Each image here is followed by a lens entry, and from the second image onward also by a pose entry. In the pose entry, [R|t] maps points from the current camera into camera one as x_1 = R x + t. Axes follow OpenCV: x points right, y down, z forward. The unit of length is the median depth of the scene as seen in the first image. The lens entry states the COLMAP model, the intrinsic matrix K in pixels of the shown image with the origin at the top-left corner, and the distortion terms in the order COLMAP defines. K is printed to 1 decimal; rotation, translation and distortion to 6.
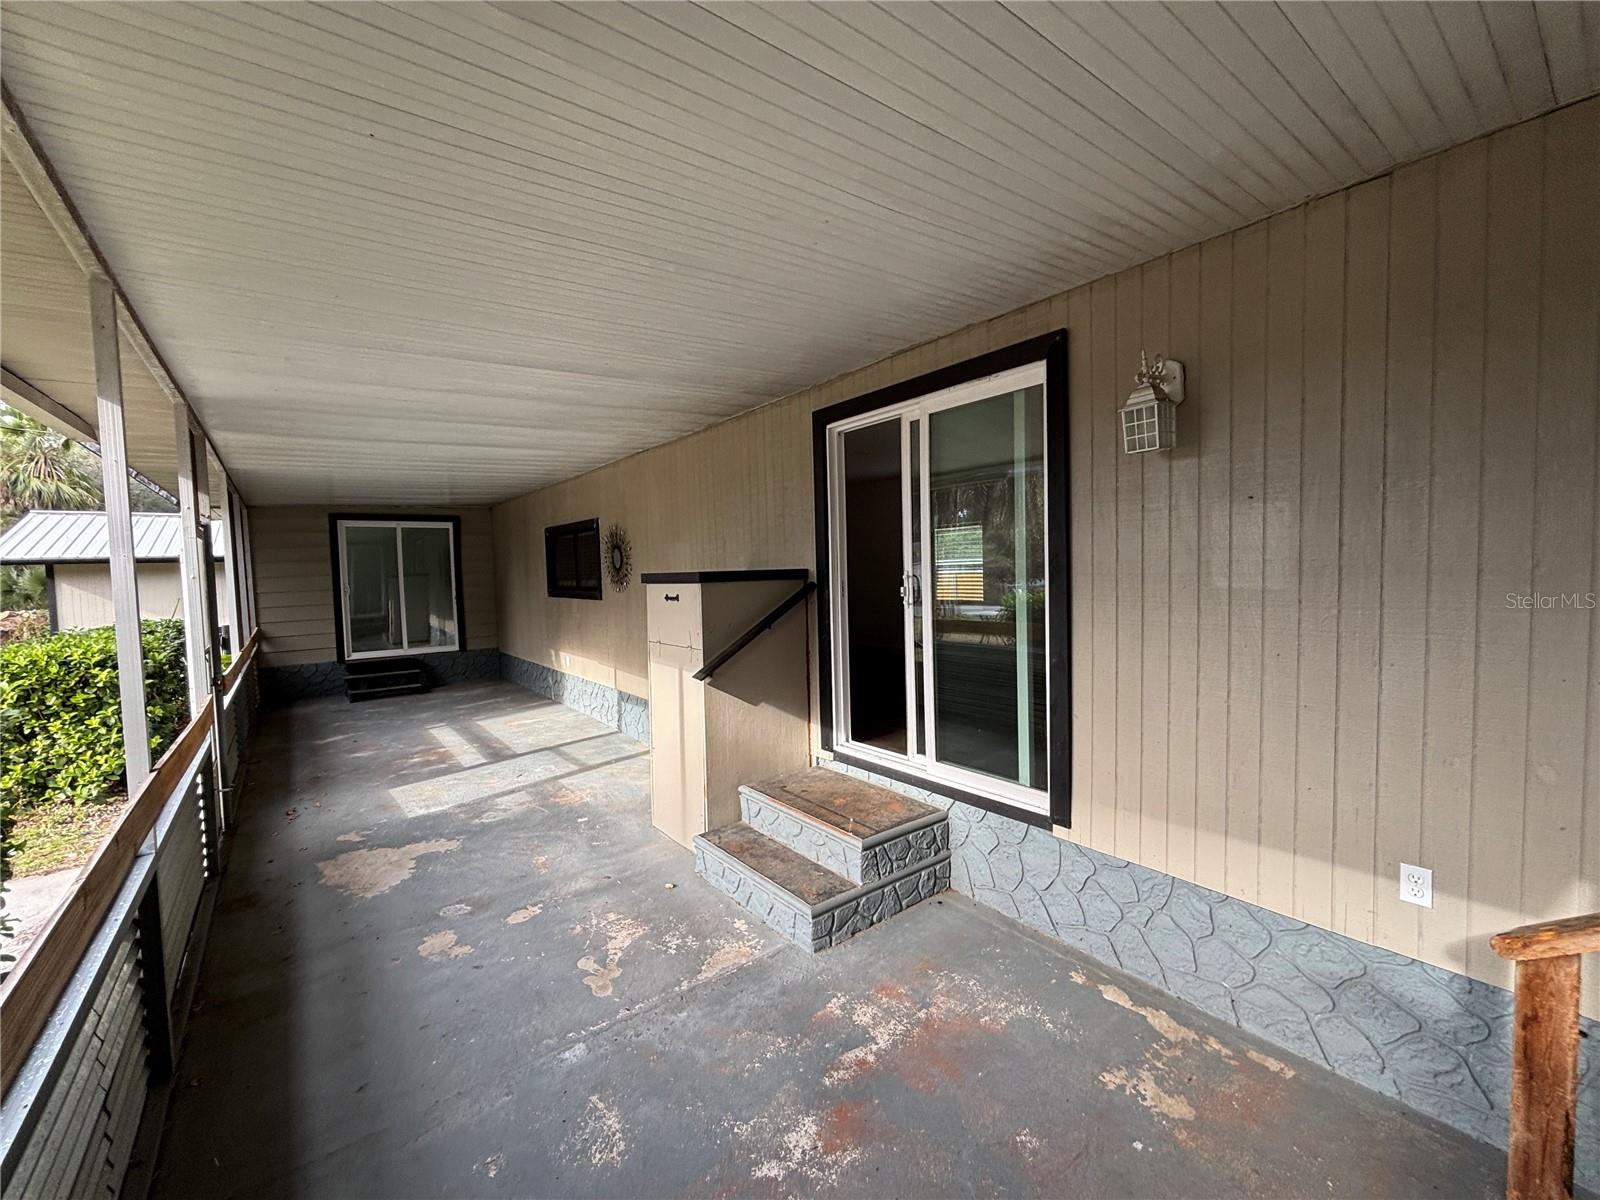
lens RADIAL K [[648.8, 0, 806.6], [0, 648.8, 603.3], [0, 0, 1]] dist [0.003135, 0.000686]
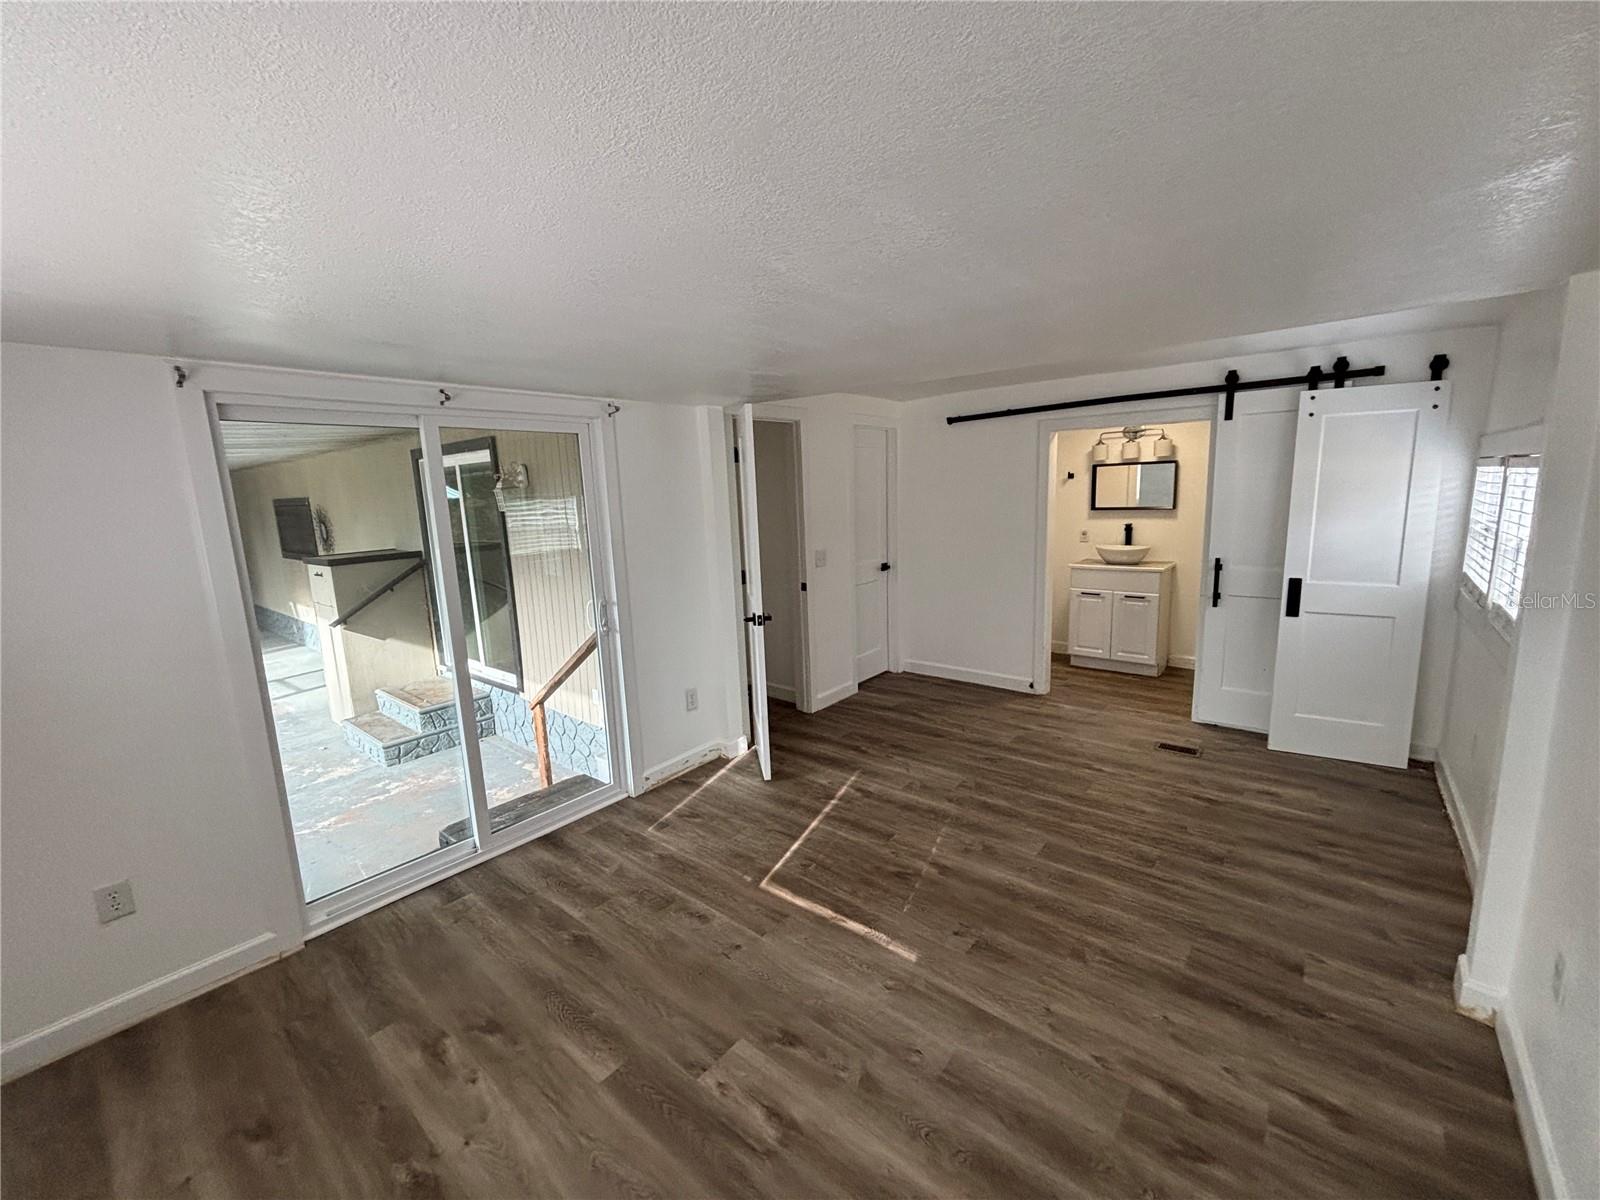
lens RADIAL K [[656.3, 0, 810.2], [0, 656.3, 599.6], [0, 0, 1]] dist [-0.003892, -0.000117]
pose [[0.977446, -0.047441, 0.205789, 0.664387], [0.024154, 0.993161, 0.114227, -0.107311], [-0.209801, -0.106680, 0.971907, -0.836134]]
